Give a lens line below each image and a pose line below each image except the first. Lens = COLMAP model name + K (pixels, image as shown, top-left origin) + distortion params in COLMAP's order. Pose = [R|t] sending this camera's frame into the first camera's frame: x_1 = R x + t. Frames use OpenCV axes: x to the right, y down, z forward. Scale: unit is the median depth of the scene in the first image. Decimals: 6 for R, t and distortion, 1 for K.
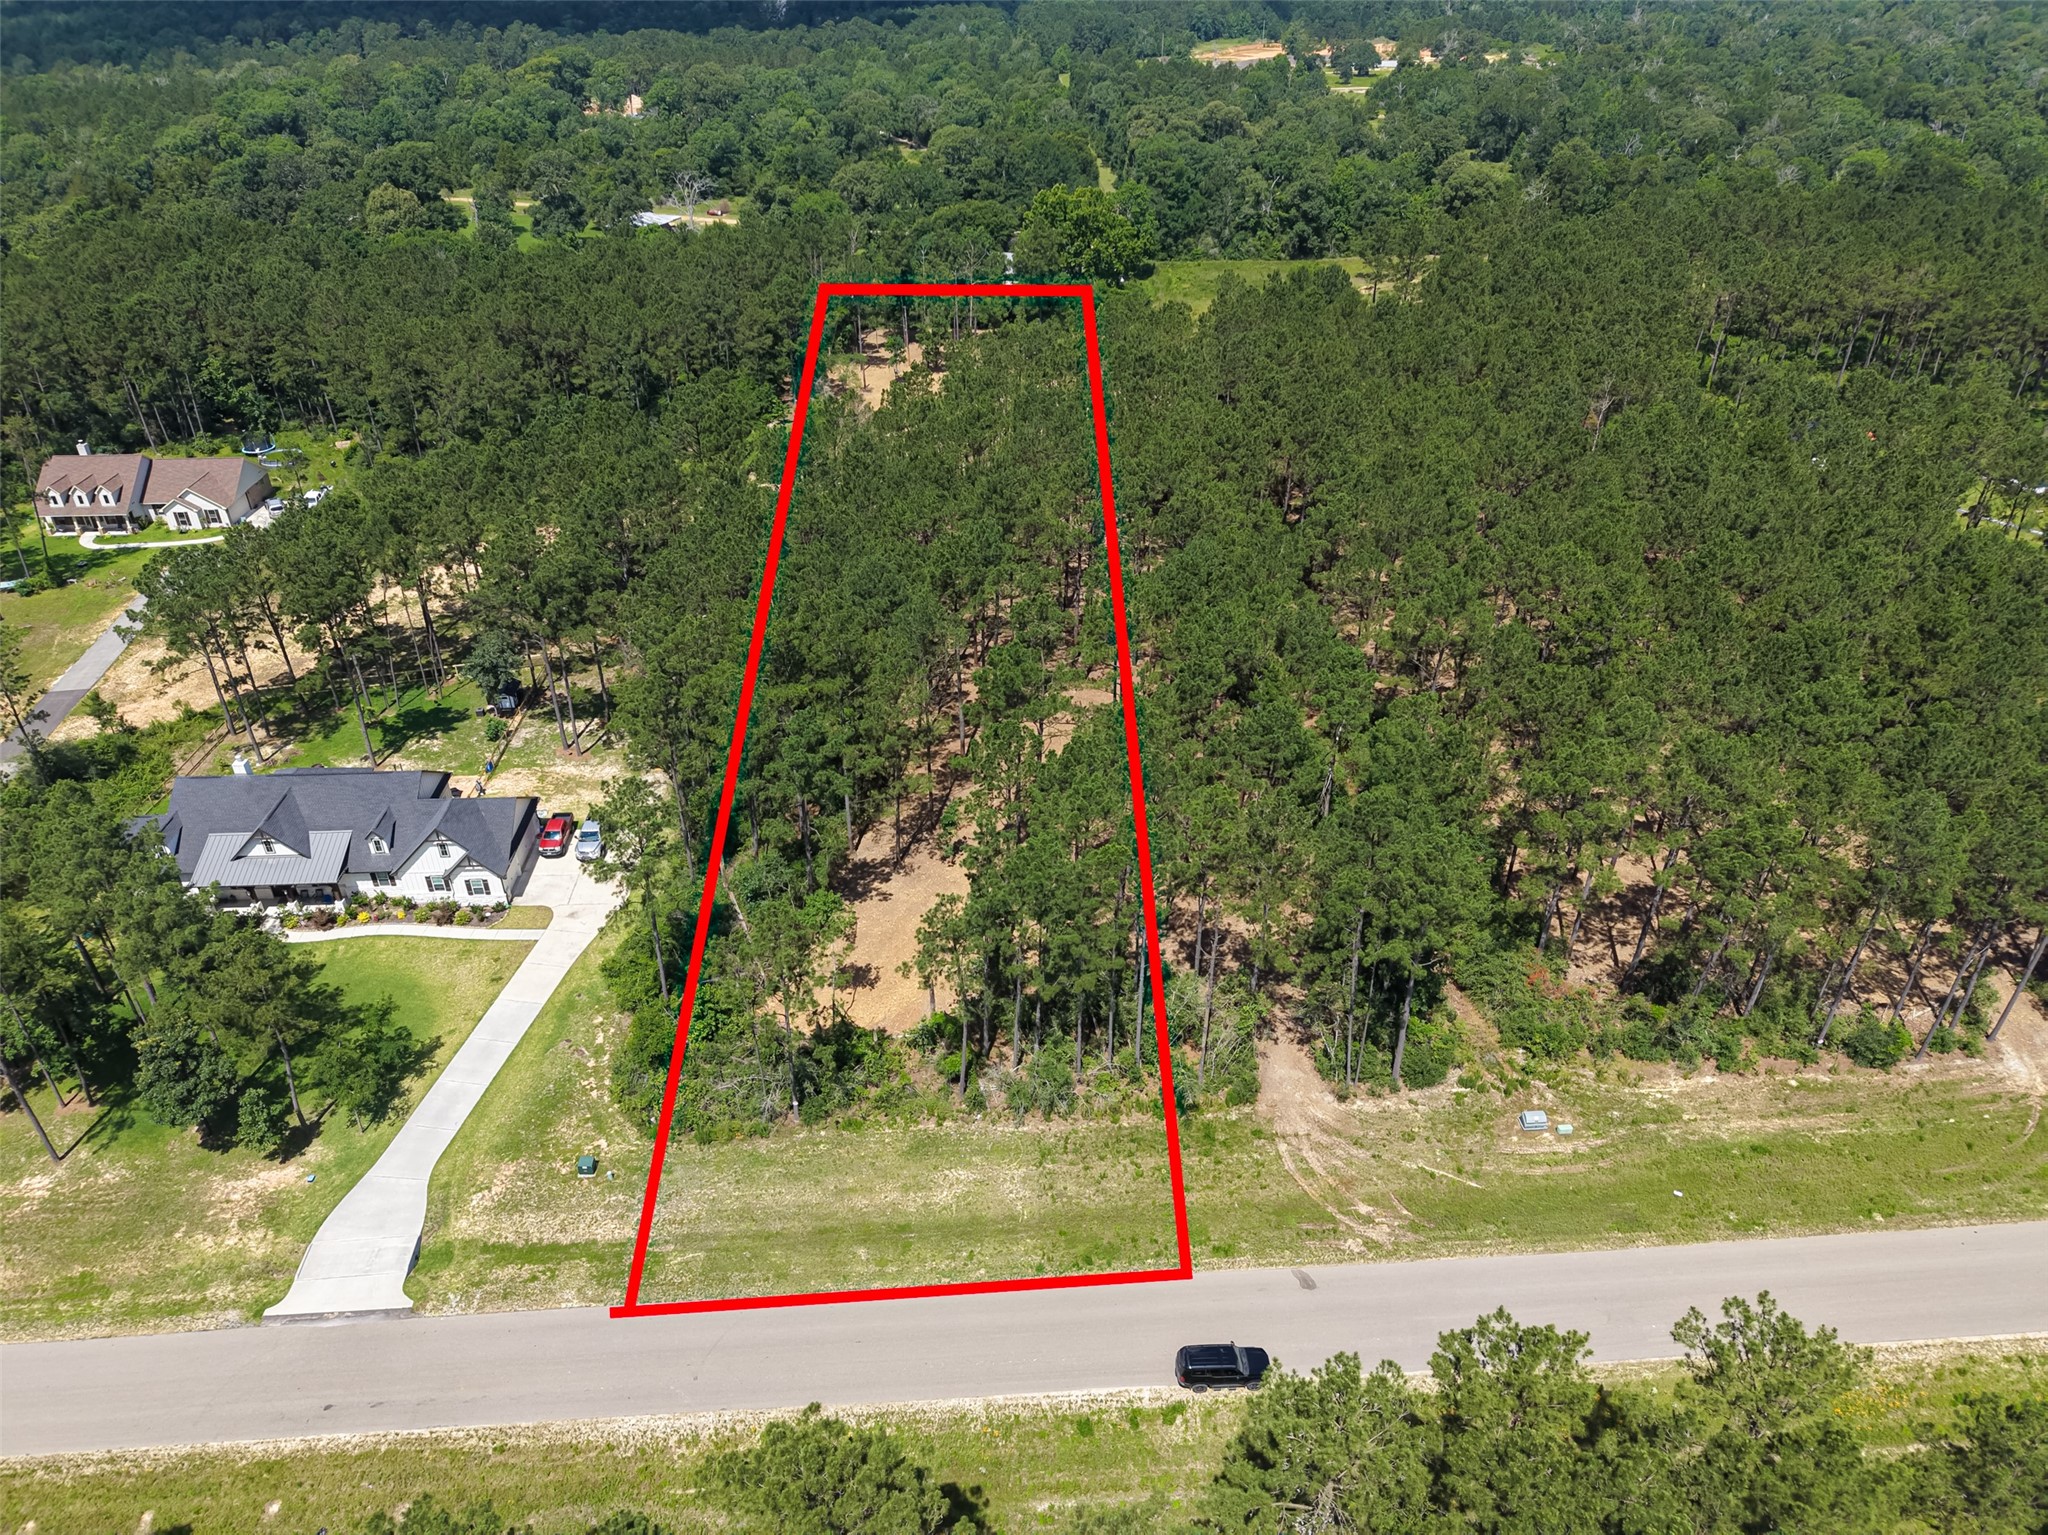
lens RADIAL K [[1368.9, 0, 1022.8], [0, 1368.9, 765.4], [0, 0, 1]] dist [0.018302, -0.013653]
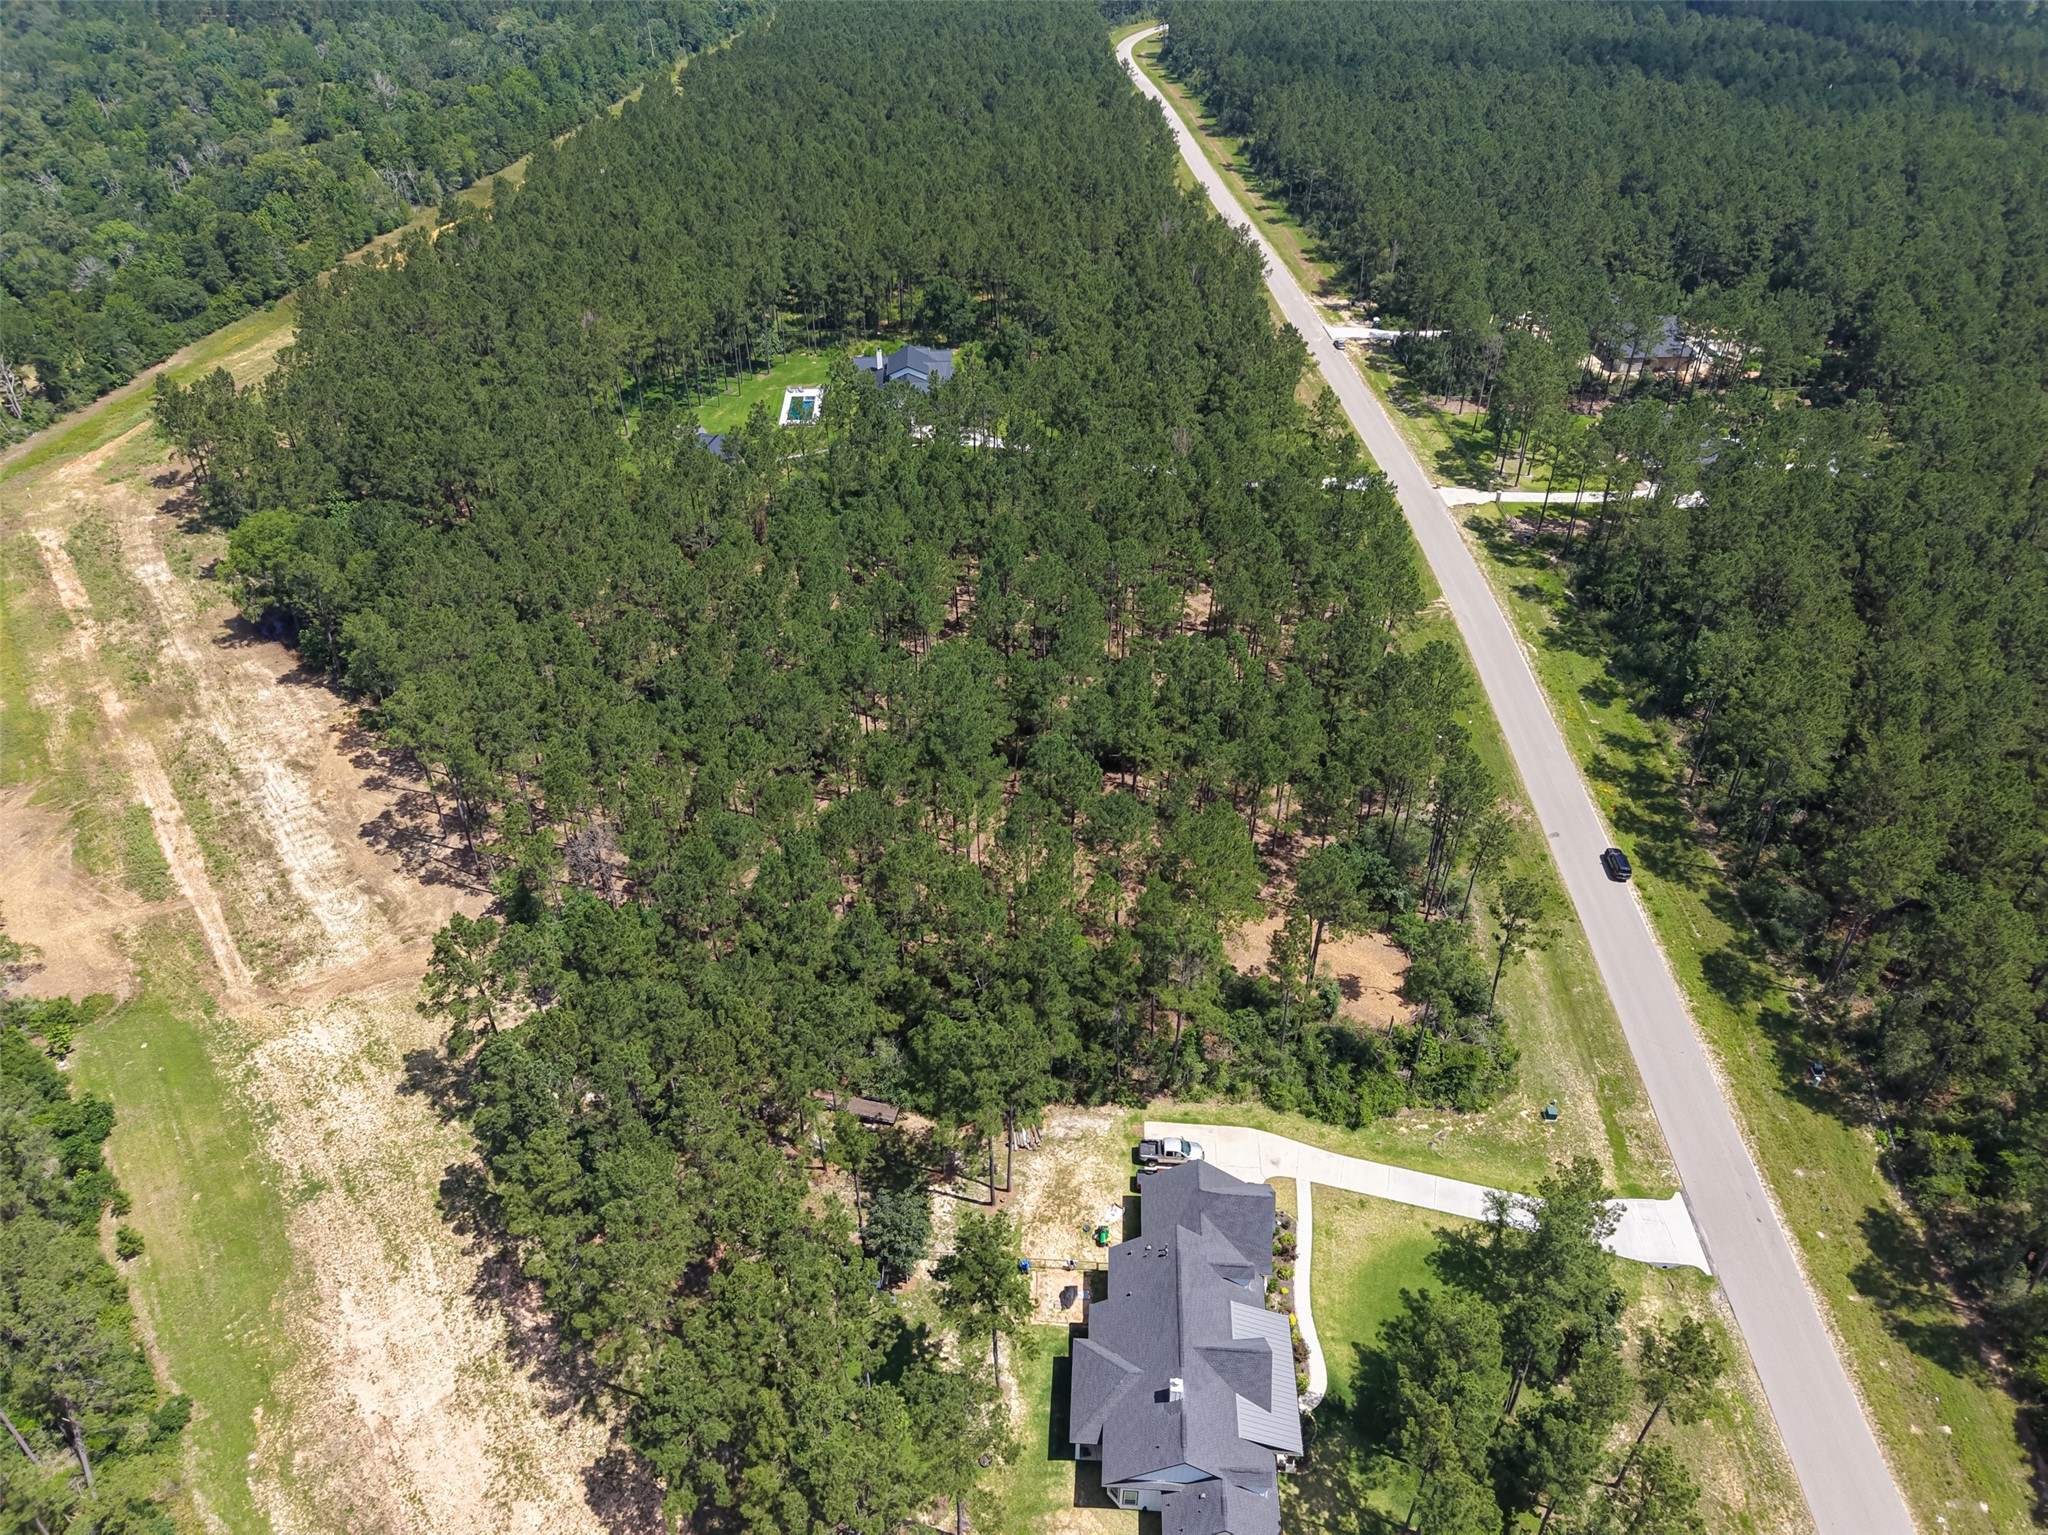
lens RADIAL K [[1368.9, 0, 1015.6], [0, 1368.9, 764.4], [0, 0, 1]] dist [0.018302, -0.013653]
pose [[0.117944, -0.574549, 0.809928, -1.240718], [0.529880, 0.726212, 0.437999, -0.858227], [-0.839831, 0.377505, 0.390094, 0.679462]]
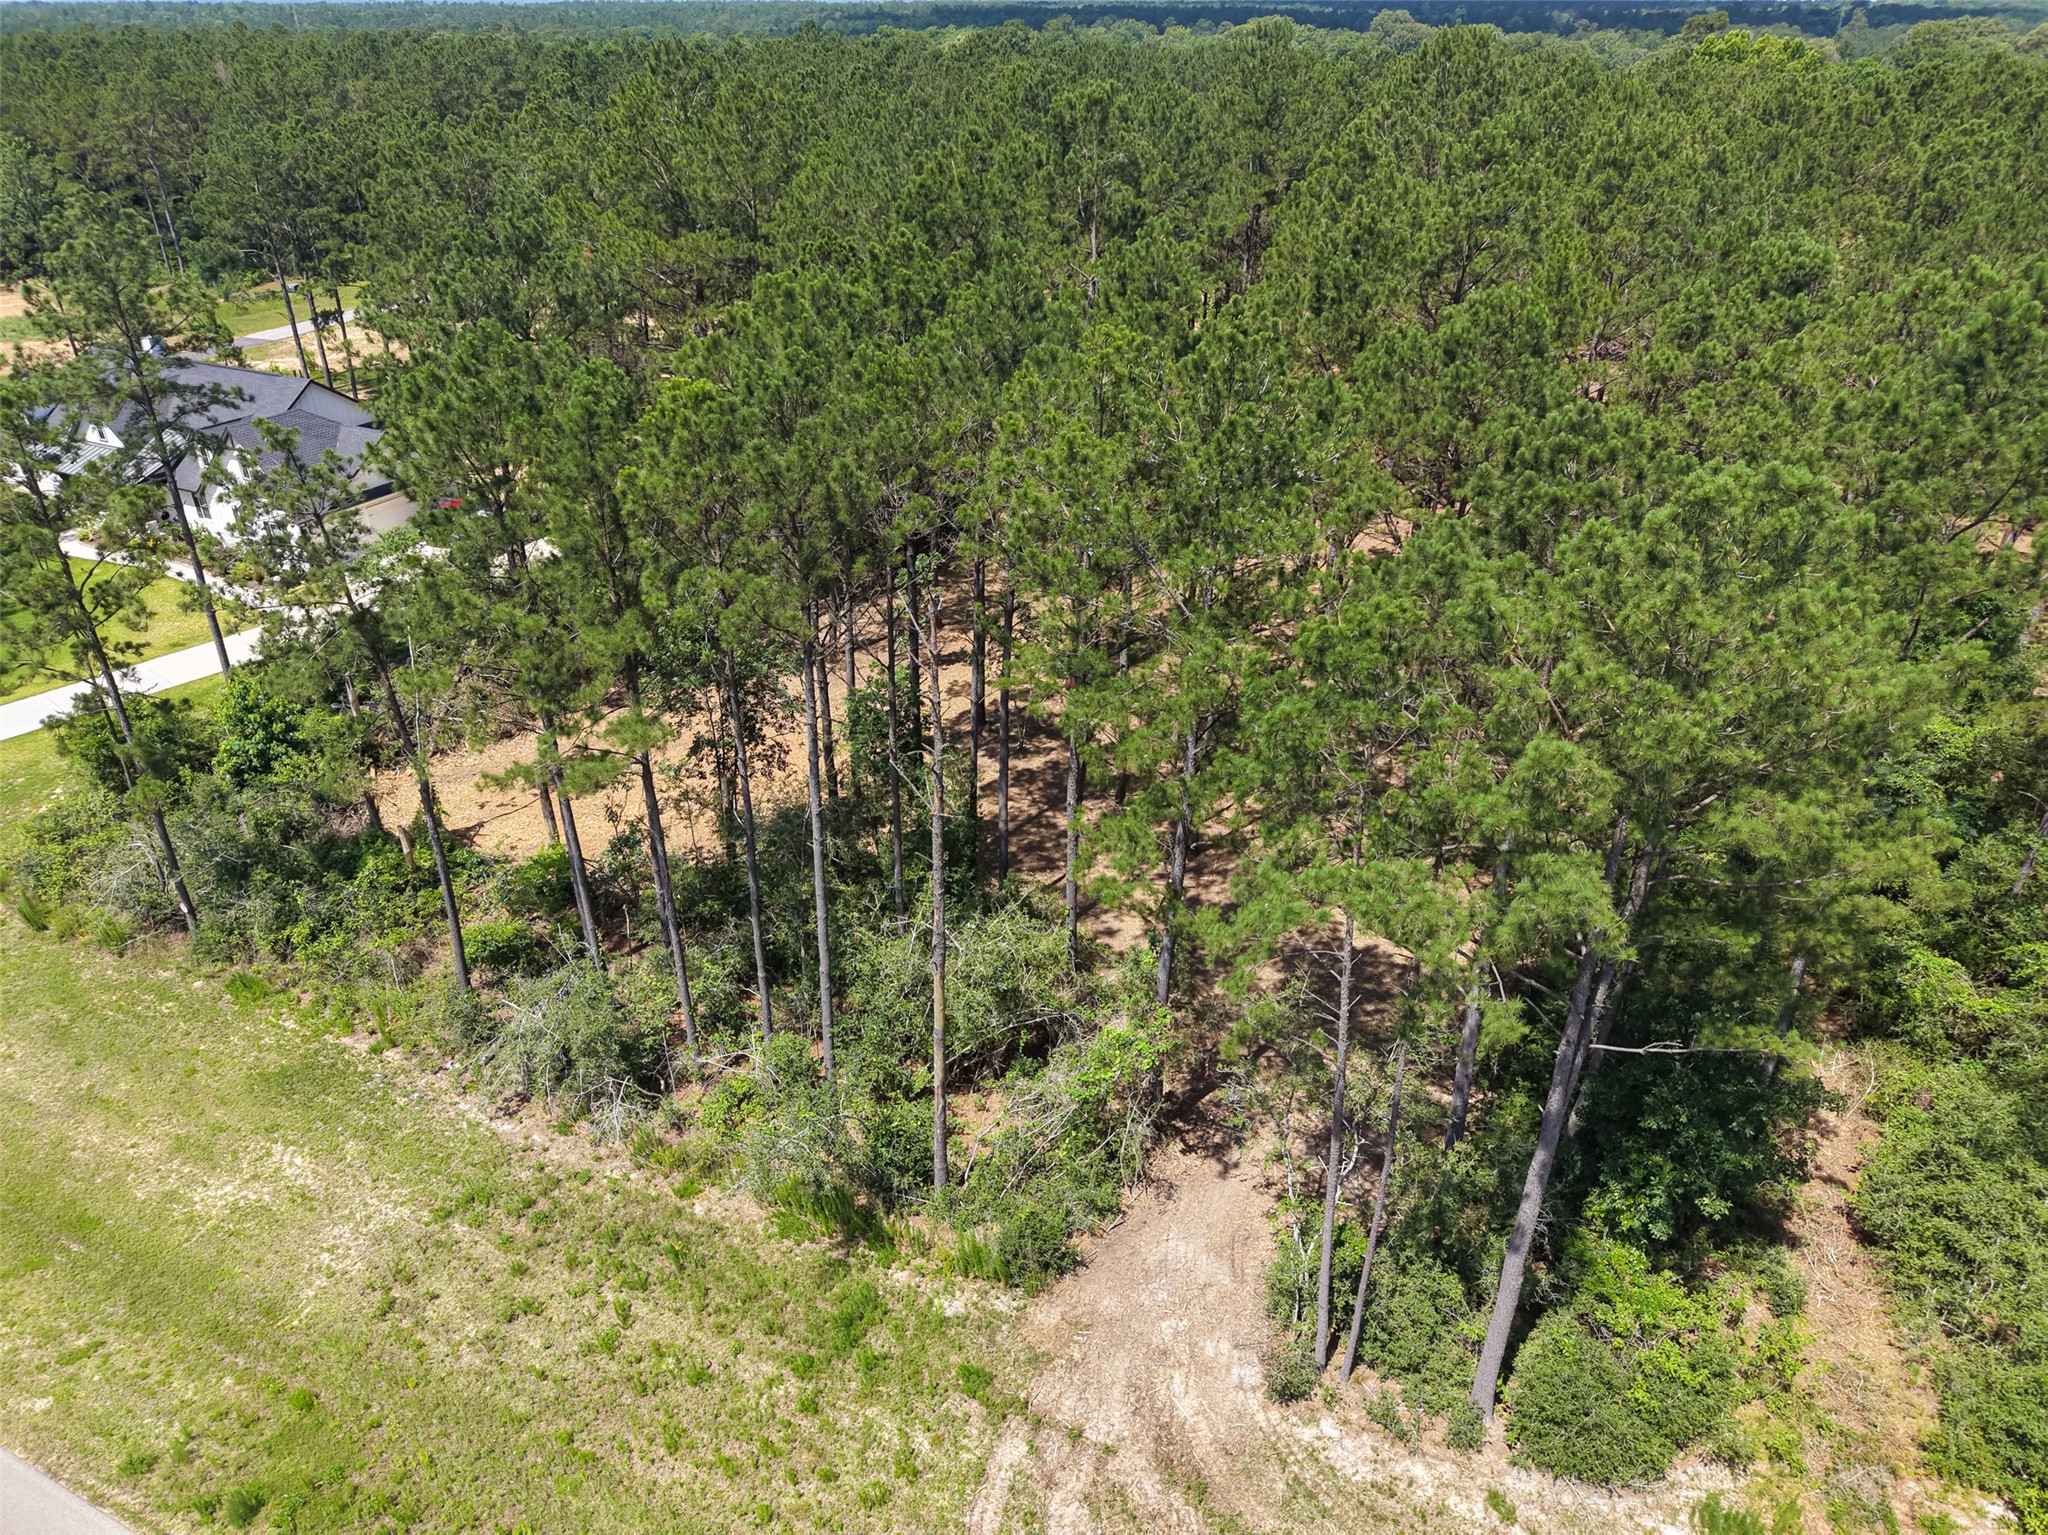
lens RADIAL K [[1368.9, 0, 1026.8], [0, 1368.9, 772.2], [0, 0, 1]] dist [0.018302, -0.013653]
pose [[0.873073, 0.244602, -0.421798, 0.261752], [-0.265079, 0.964170, 0.010444, 0.107529], [0.409240, 0.102692, 0.906629, 0.622858]]
